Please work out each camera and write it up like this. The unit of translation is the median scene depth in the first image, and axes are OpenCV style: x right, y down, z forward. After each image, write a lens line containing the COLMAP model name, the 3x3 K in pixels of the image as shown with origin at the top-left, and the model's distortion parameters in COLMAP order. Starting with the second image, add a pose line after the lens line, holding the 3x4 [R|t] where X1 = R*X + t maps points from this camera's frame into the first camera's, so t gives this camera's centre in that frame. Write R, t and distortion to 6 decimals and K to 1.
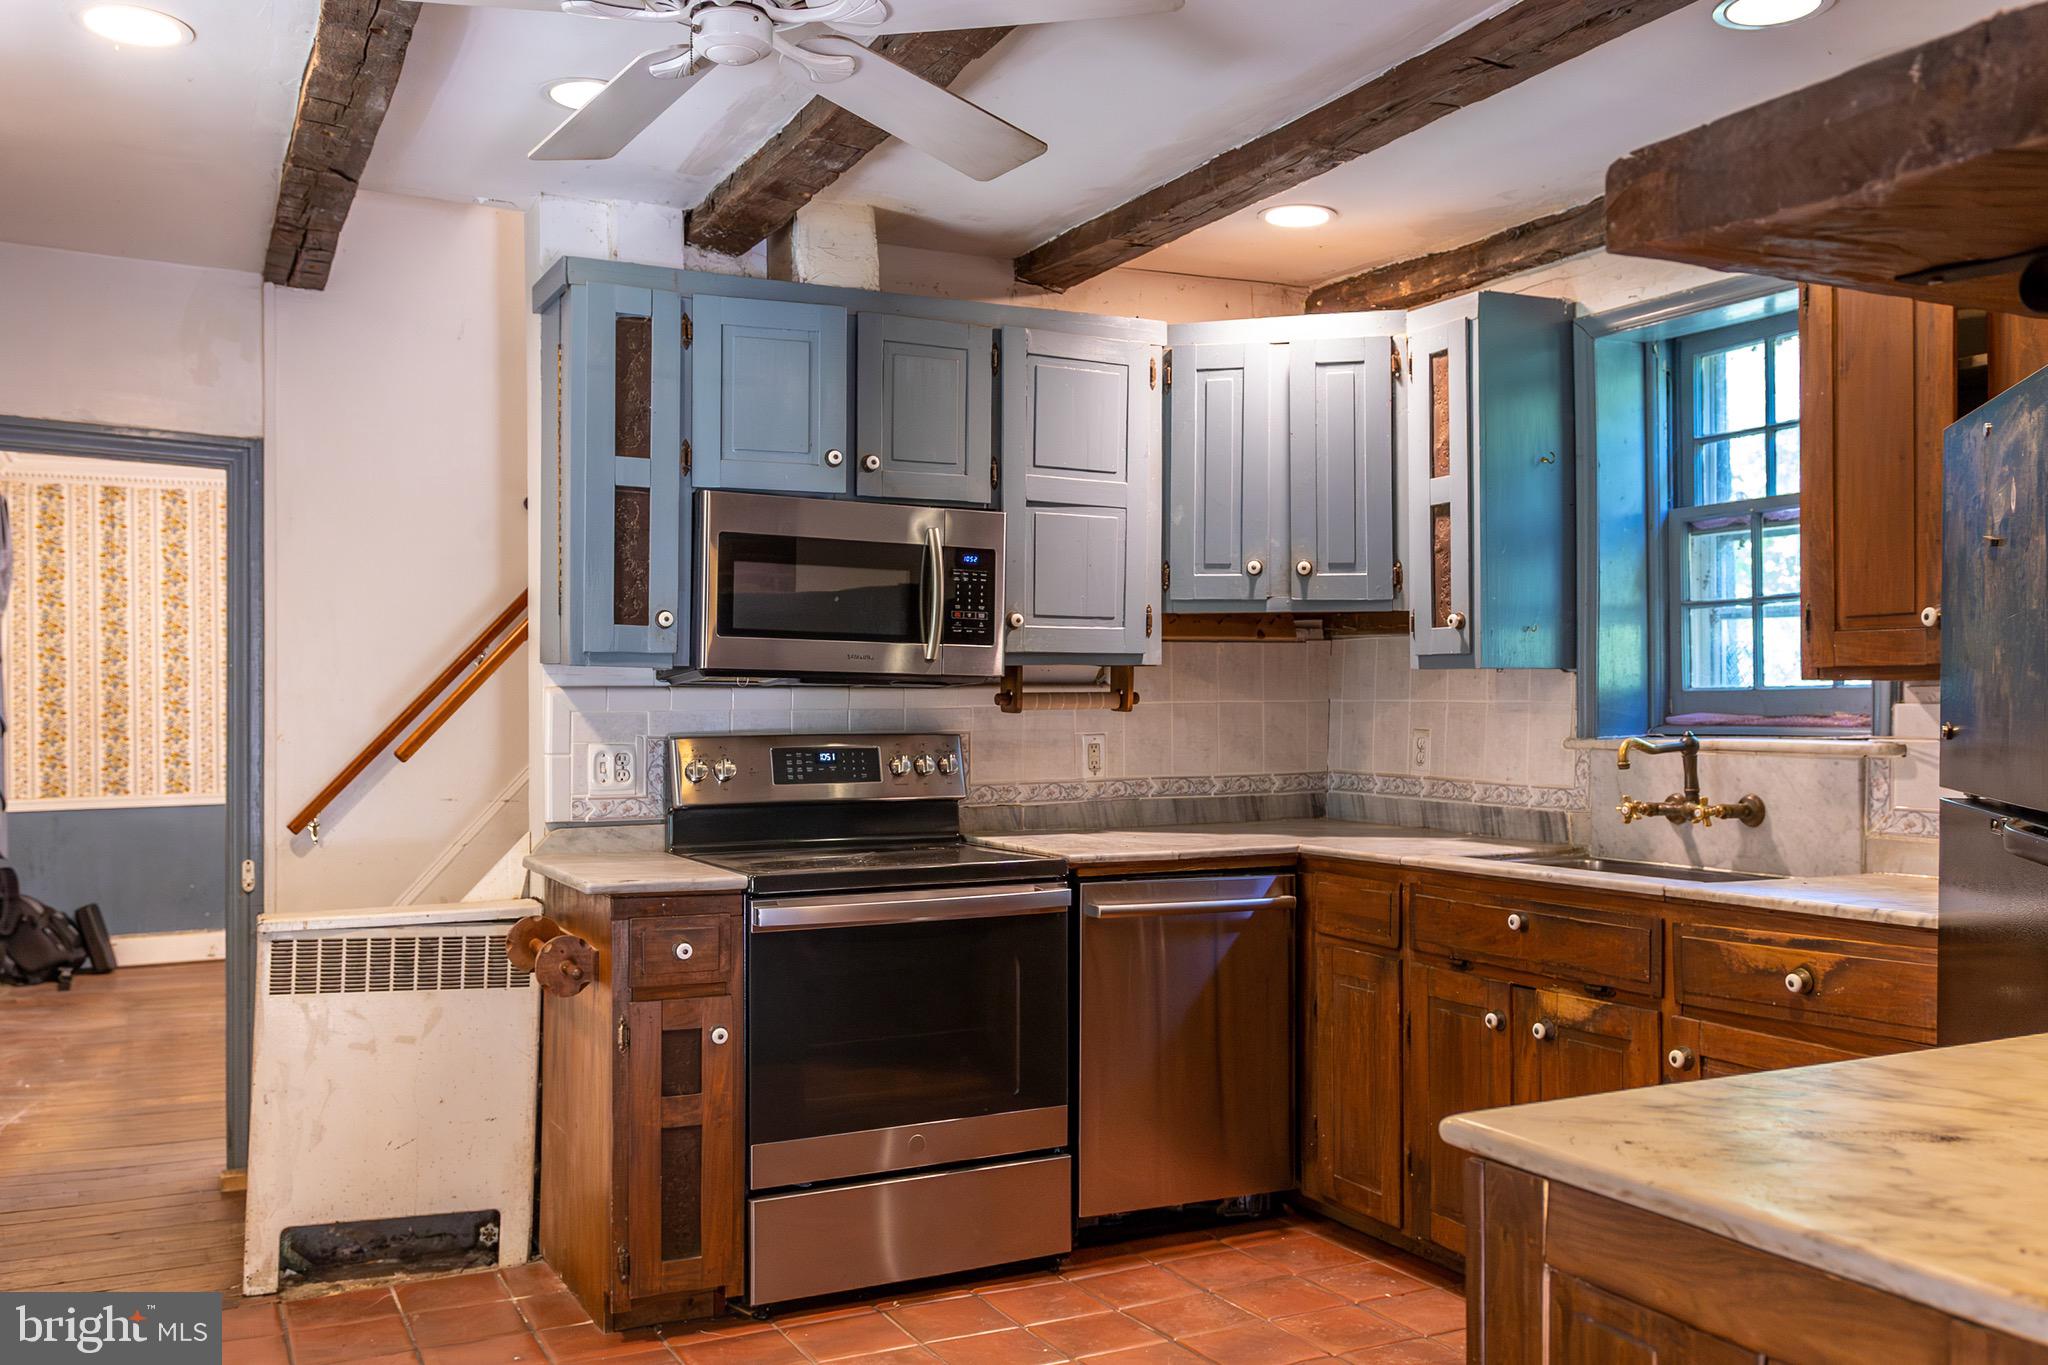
lens RADIAL K [[1691.3, 0, 1024.0], [0, 1691.3, 682.5], [0, 0, 1]] dist [0.005413, -0.004645]
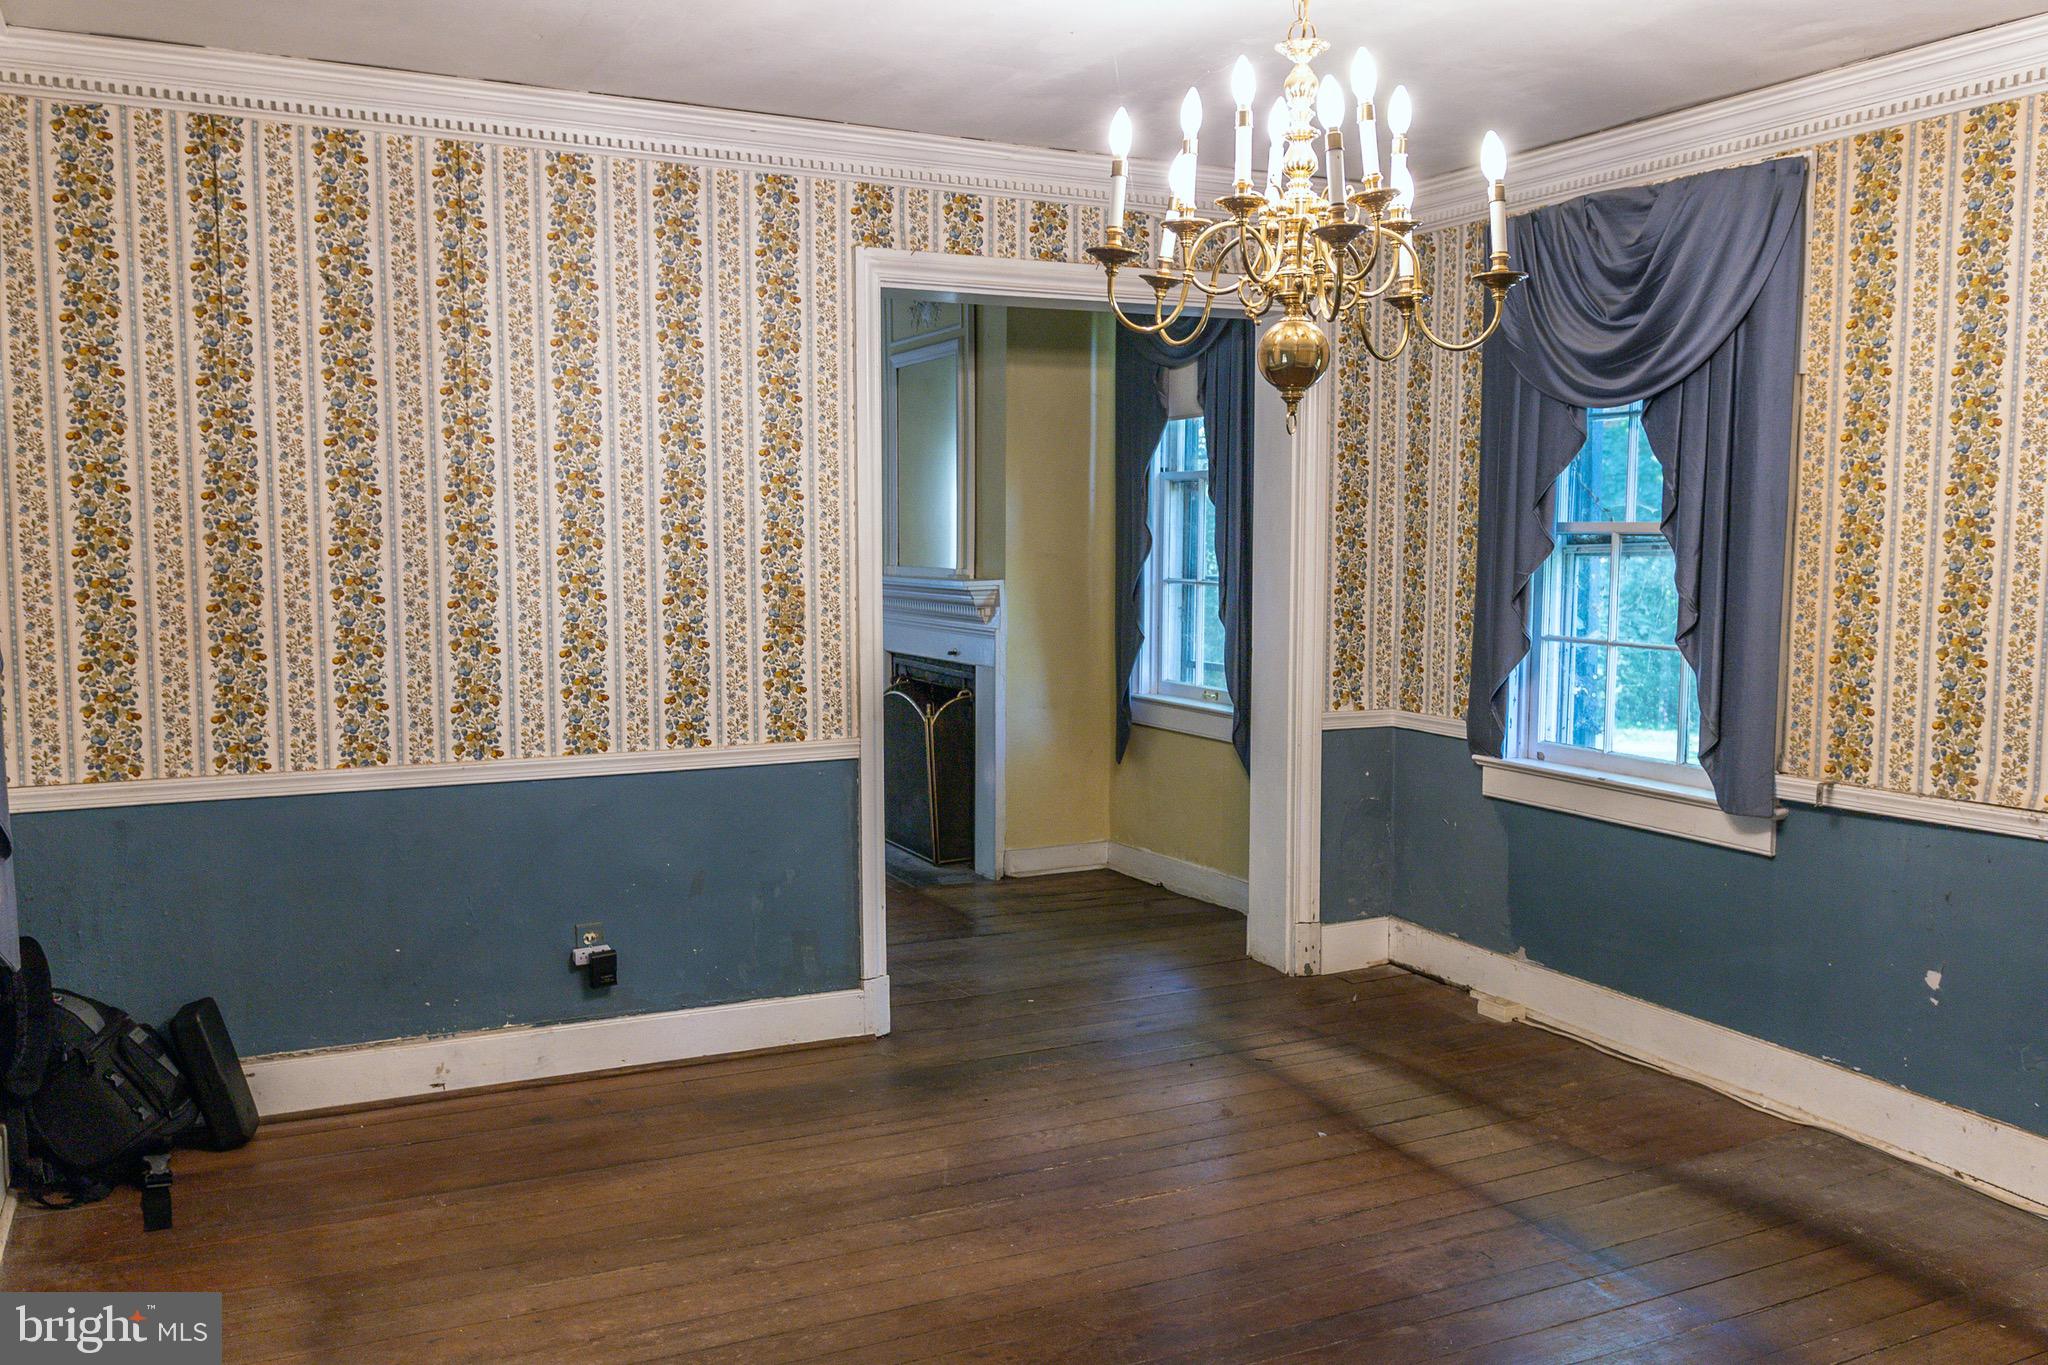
lens RADIAL K [[1691.3, 0, 1024.0], [0, 1691.3, 682.5], [0, 0, 1]] dist [0.005413, -0.004645]
pose [[0.999725, 0.014075, -0.018773, -0.303556], [-0.012177, 0.995146, 0.097654, -0.009005], [0.020056, -0.097398, 0.995043, 0.524433]]
